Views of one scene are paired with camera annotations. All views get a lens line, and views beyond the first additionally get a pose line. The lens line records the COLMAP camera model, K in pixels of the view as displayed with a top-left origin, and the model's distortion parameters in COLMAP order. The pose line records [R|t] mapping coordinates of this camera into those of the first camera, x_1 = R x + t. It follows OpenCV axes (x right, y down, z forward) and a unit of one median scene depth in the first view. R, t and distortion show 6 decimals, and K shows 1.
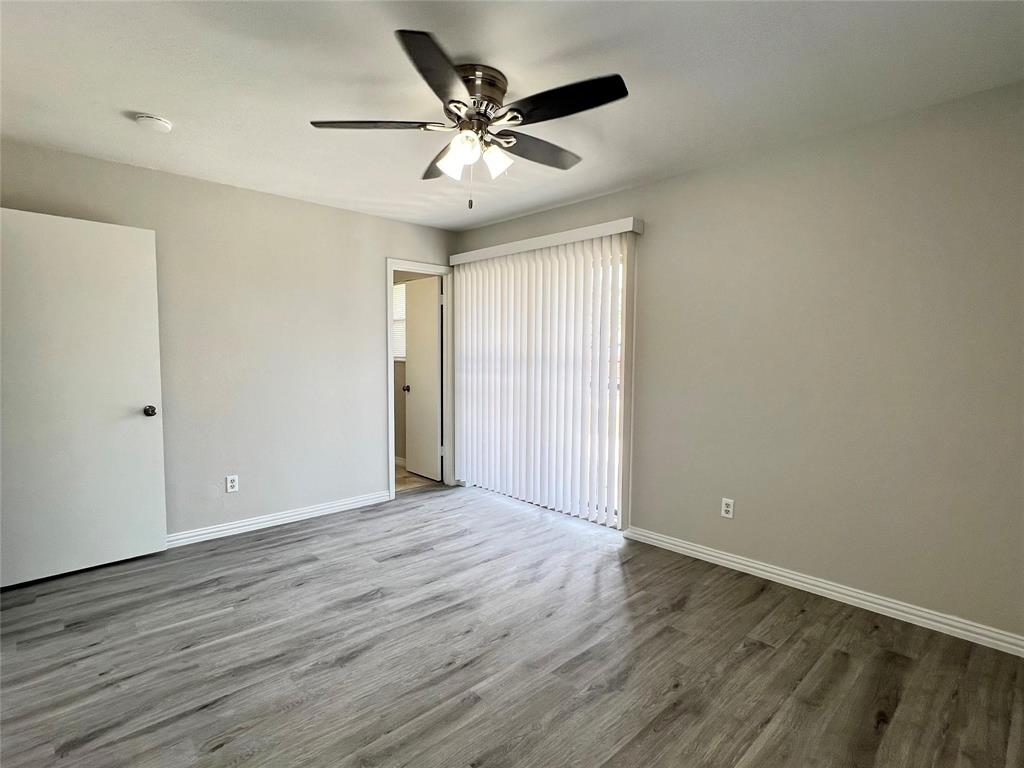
lens RADIAL K [[521.1, 0, 511.6], [0, 521.1, 384.8], [0, 0, 1]] dist [-0.002449, -0.000058]
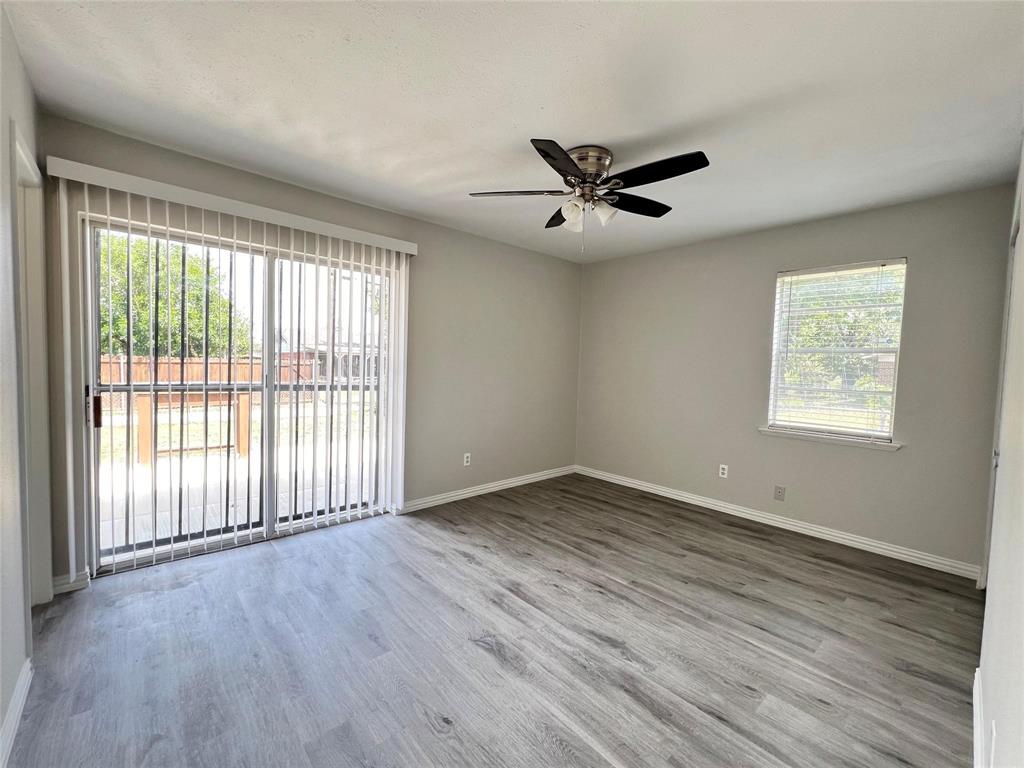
lens RADIAL K [[416.6, 0, 511.2], [0, 416.6, 383.4], [0, 0, 1]] dist [0.000417, -0.000155]
pose [[0.026443, -0.052235, 0.998285, -1.187262], [0.029620, 0.998236, 0.051447, -0.084876], [-0.999211, 0.028209, 0.027944, 1.171478]]
